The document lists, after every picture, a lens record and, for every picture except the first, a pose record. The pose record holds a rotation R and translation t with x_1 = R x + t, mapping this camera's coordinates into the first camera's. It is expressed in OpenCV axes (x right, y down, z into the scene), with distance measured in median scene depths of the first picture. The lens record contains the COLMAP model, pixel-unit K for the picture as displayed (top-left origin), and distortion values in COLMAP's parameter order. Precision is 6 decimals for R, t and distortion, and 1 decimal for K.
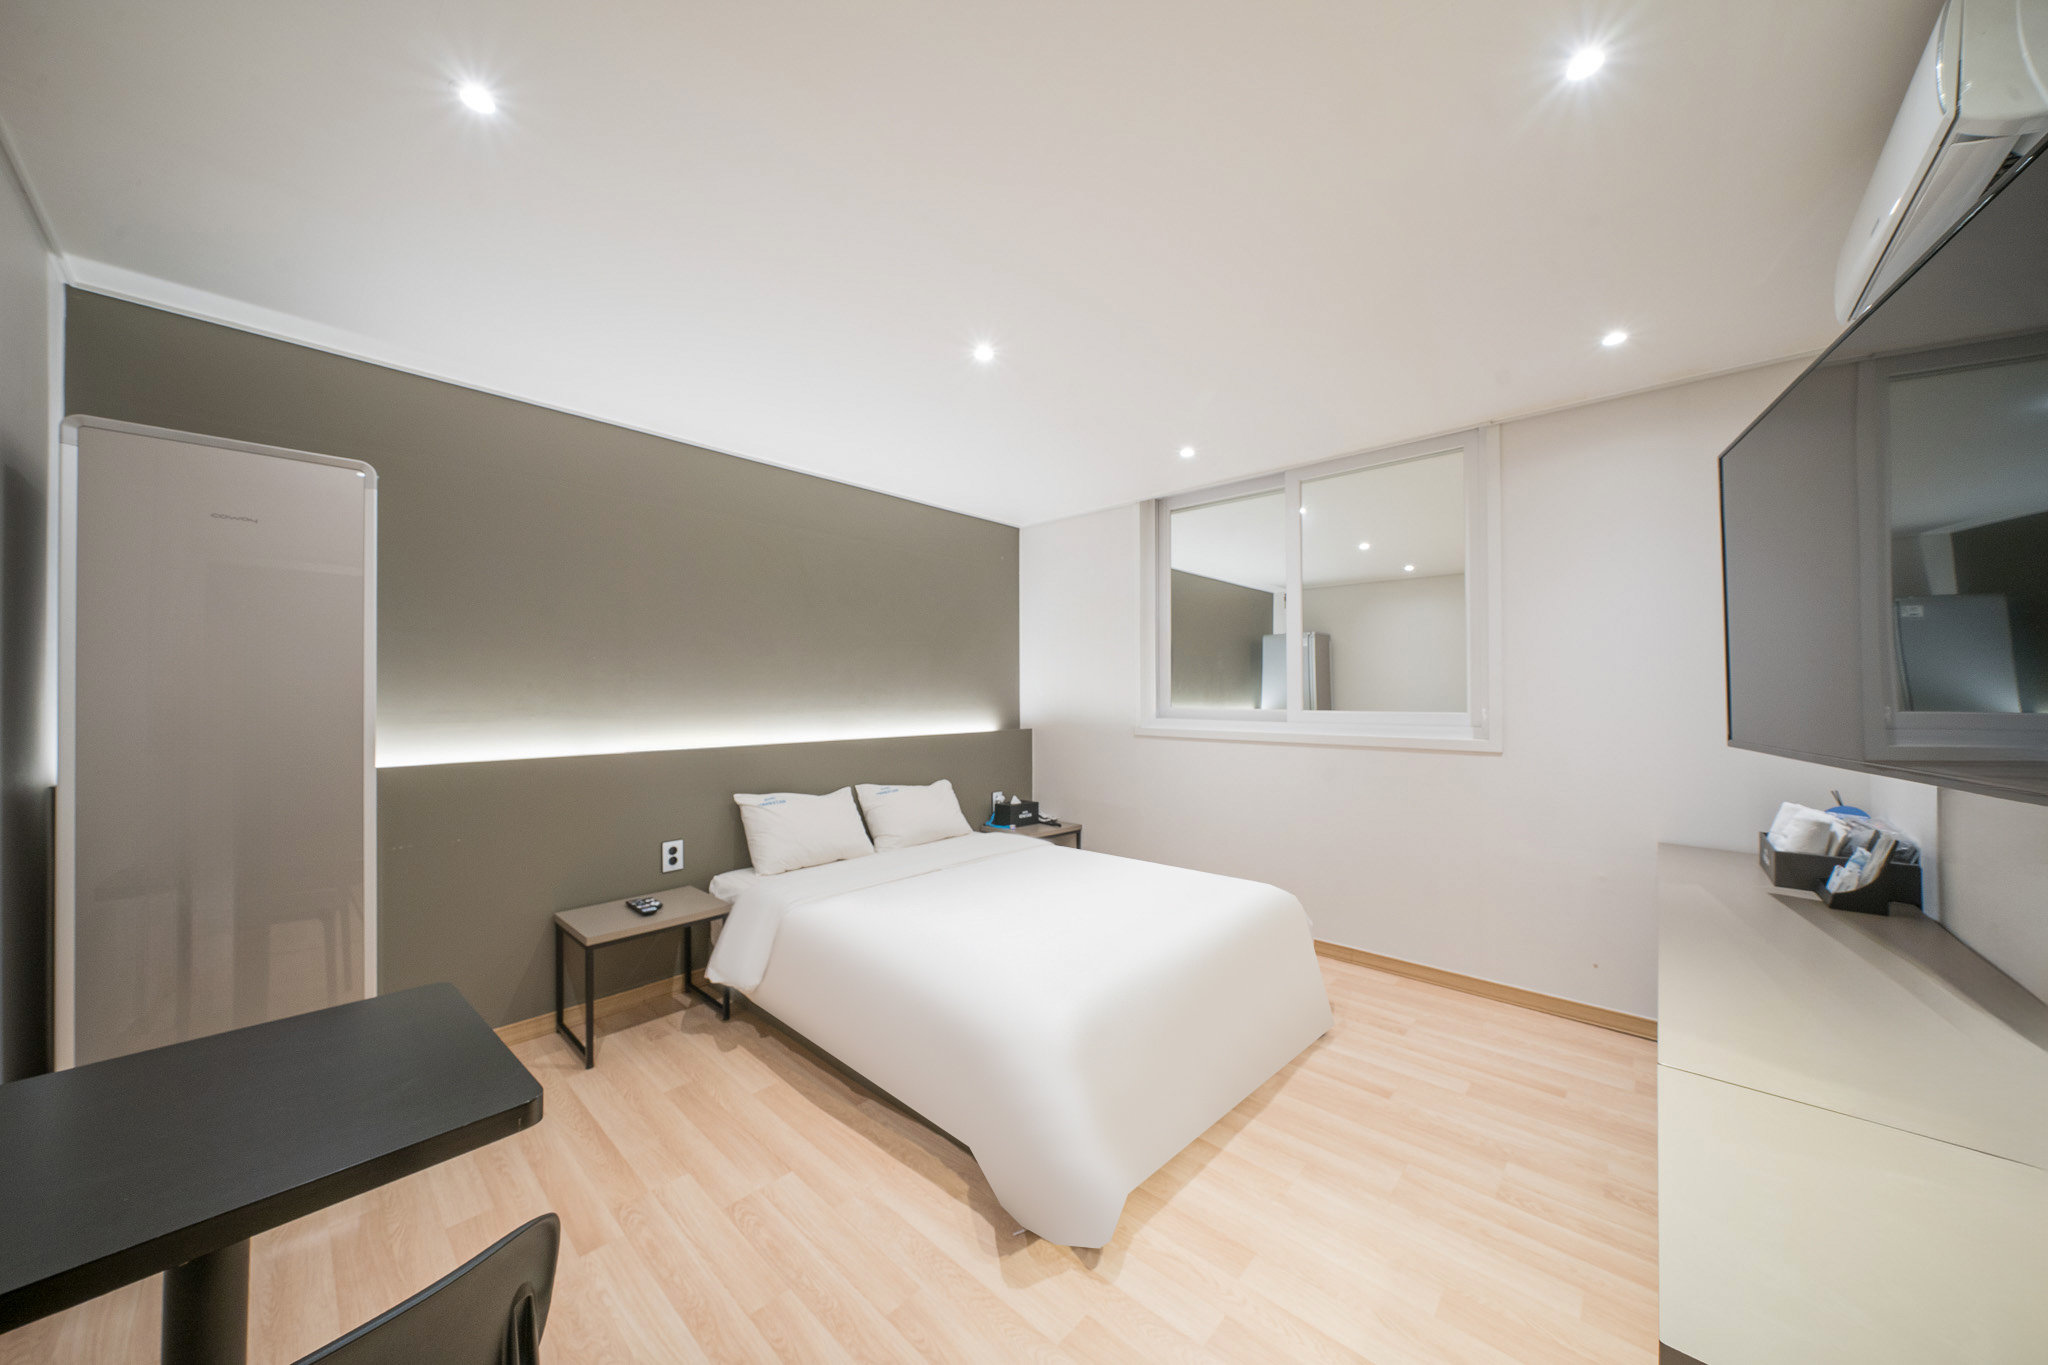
lens RADIAL K [[672.9, 0, 1024.0], [0, 672.9, 682.5], [0, 0, 1]] dist [-0.022333, -0.000012]
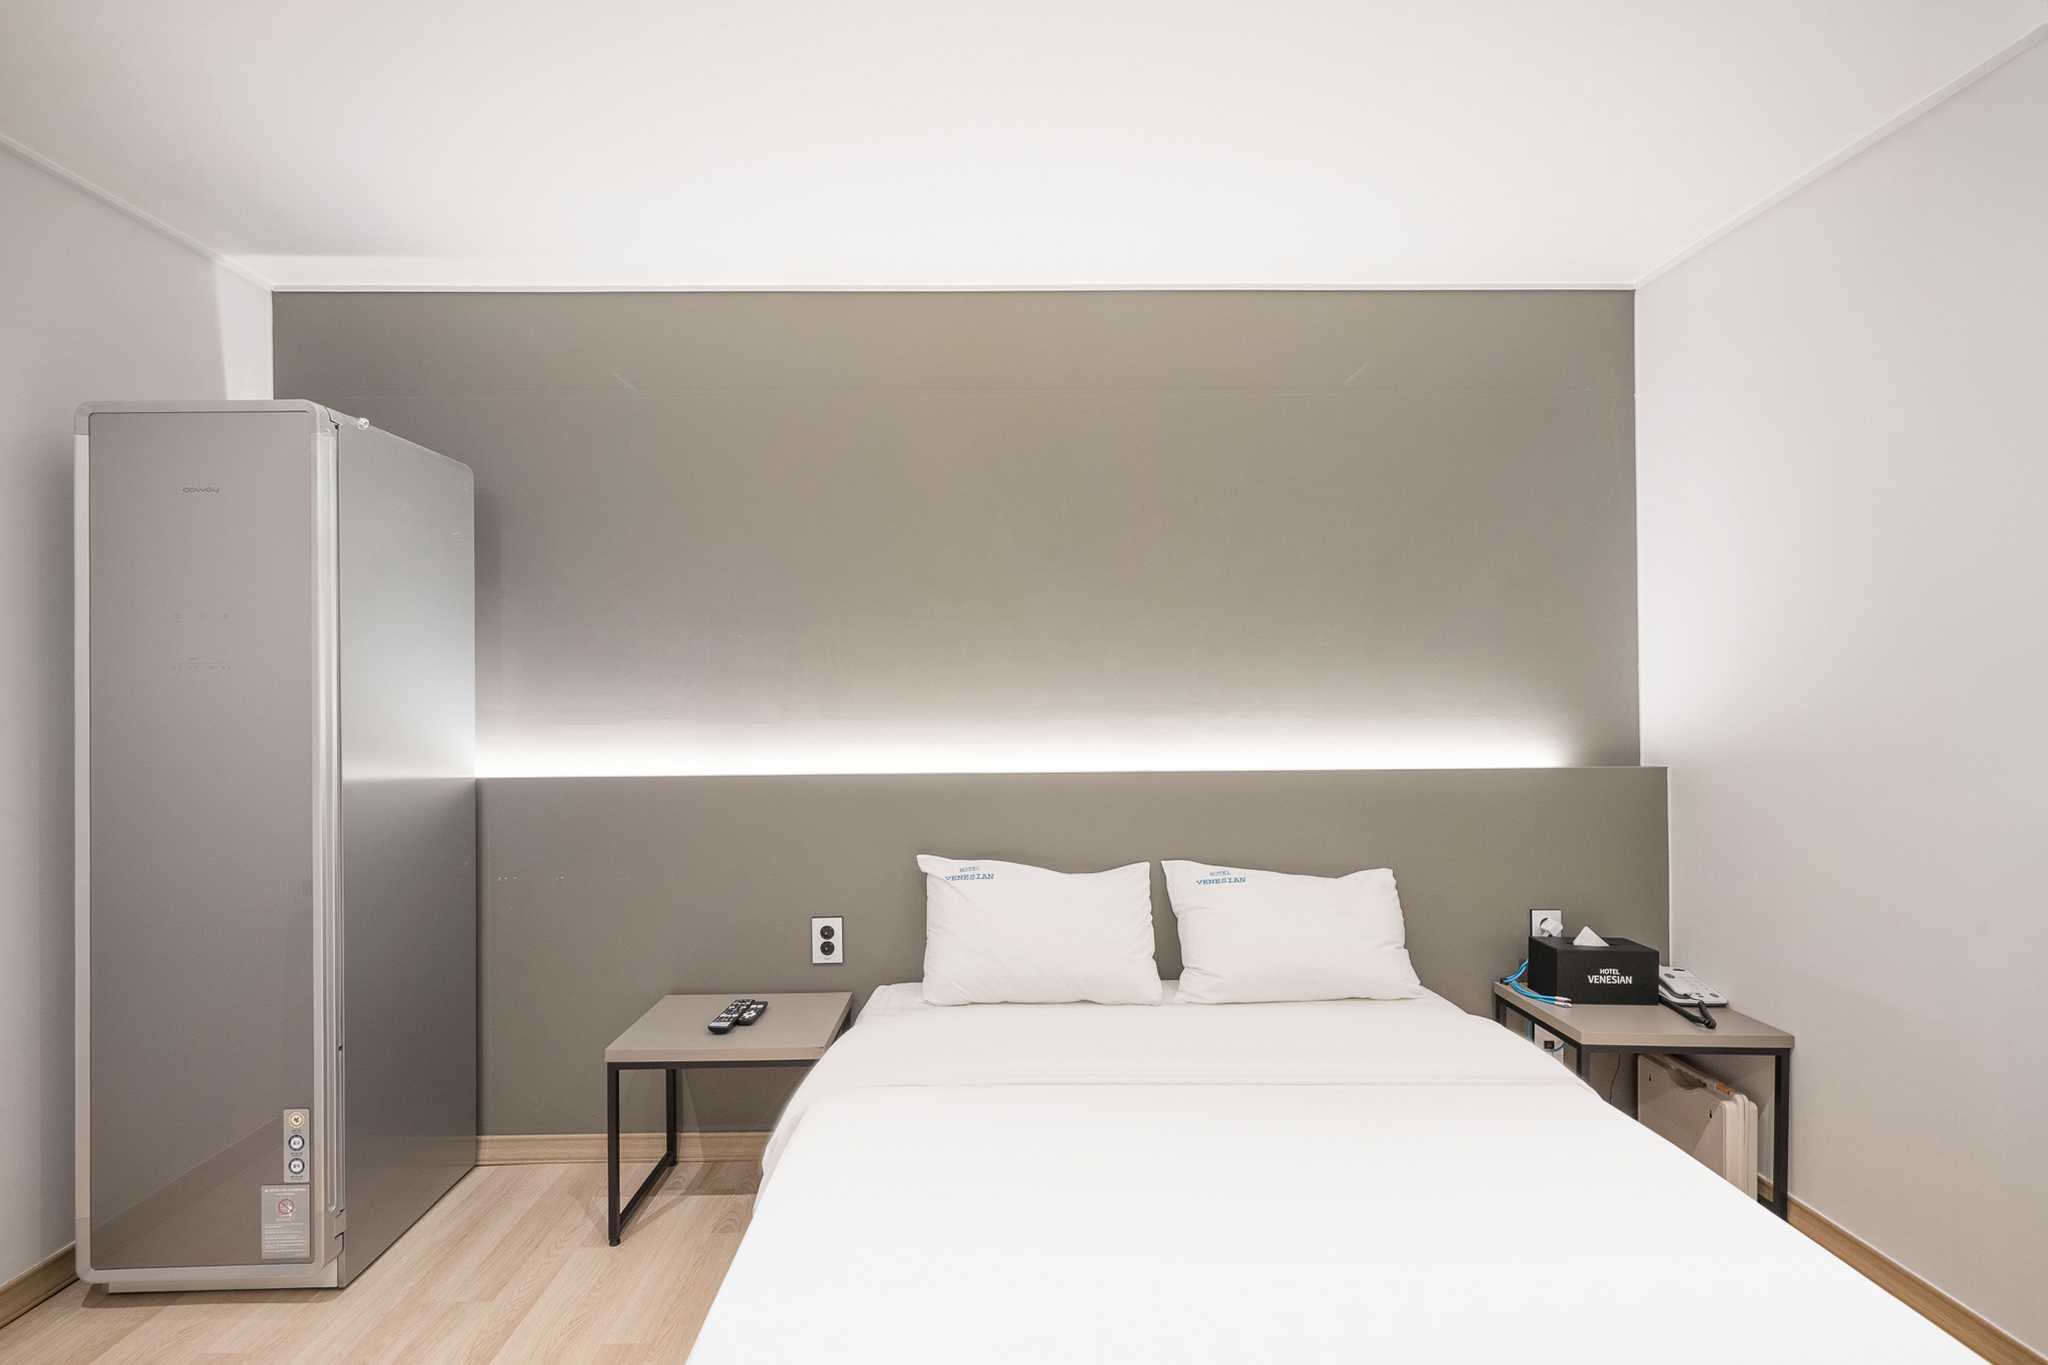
lens RADIAL K [[963.5, 0, 1017.3], [0, 963.5, 688.9], [0, 0, 1]] dist [0.001697, 0.000252]
pose [[0.688176, -0.000406, -0.725543, 0.218581], [0.017362, 0.999723, 0.015908, 0.005757], [0.725336, -0.023544, 0.687993, 0.408380]]
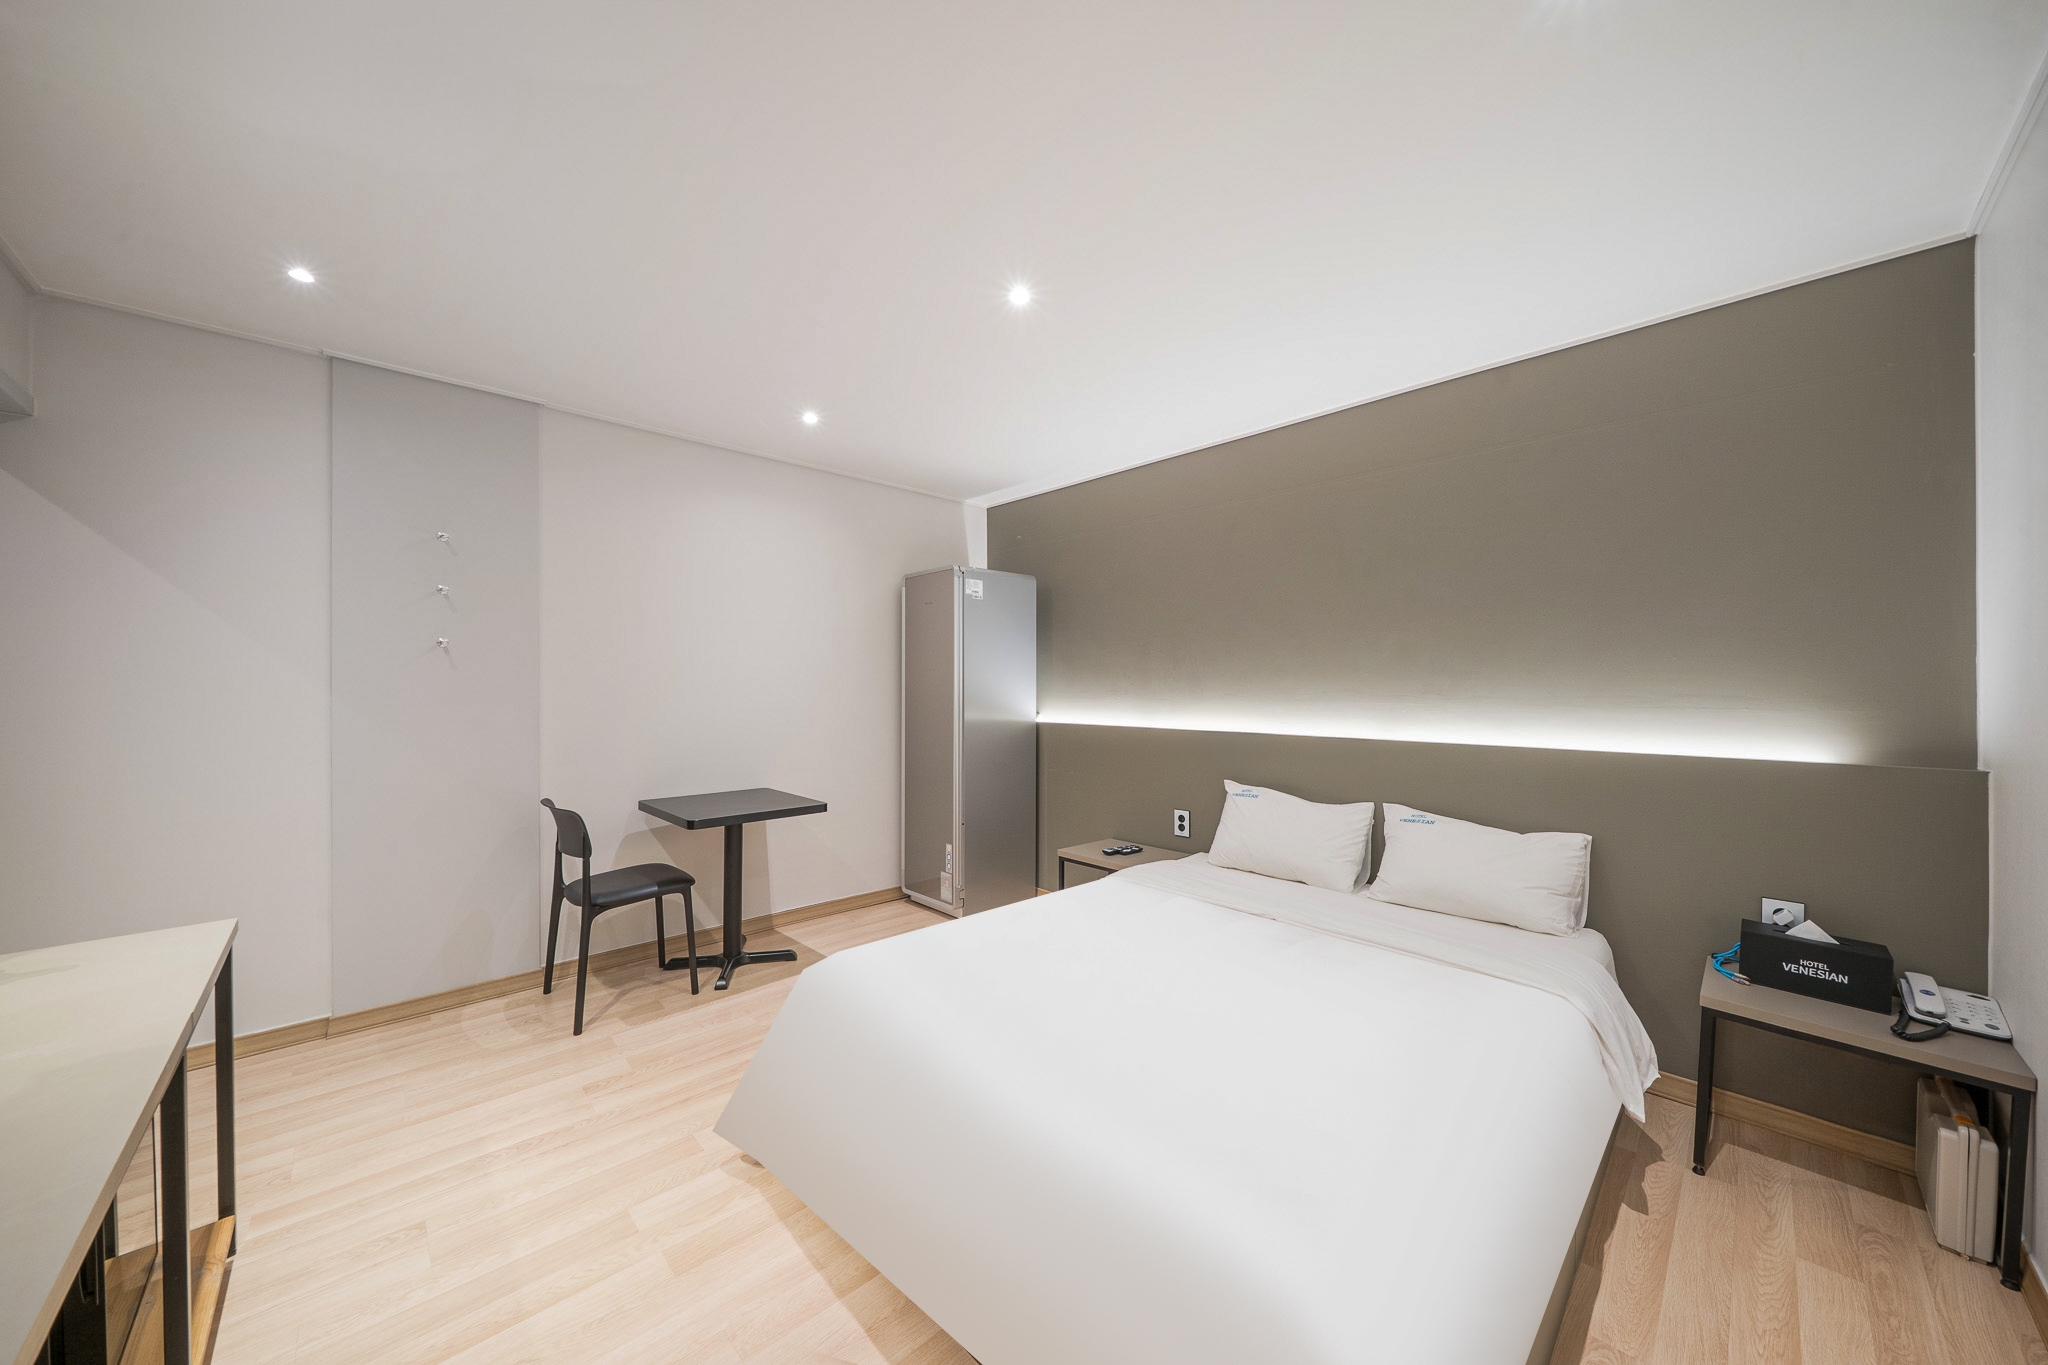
lens RADIAL K [[704.8, 0, 1036.7], [0, 704.8, 695.0], [0, 0, 1]] dist [-0.000237, 0.000039]
pose [[-0.051699, 0.020327, -0.998456, 0.552819], [0.020759, 0.999599, 0.019275, 0.010934], [0.998447, -0.019731, -0.052100, 0.666608]]
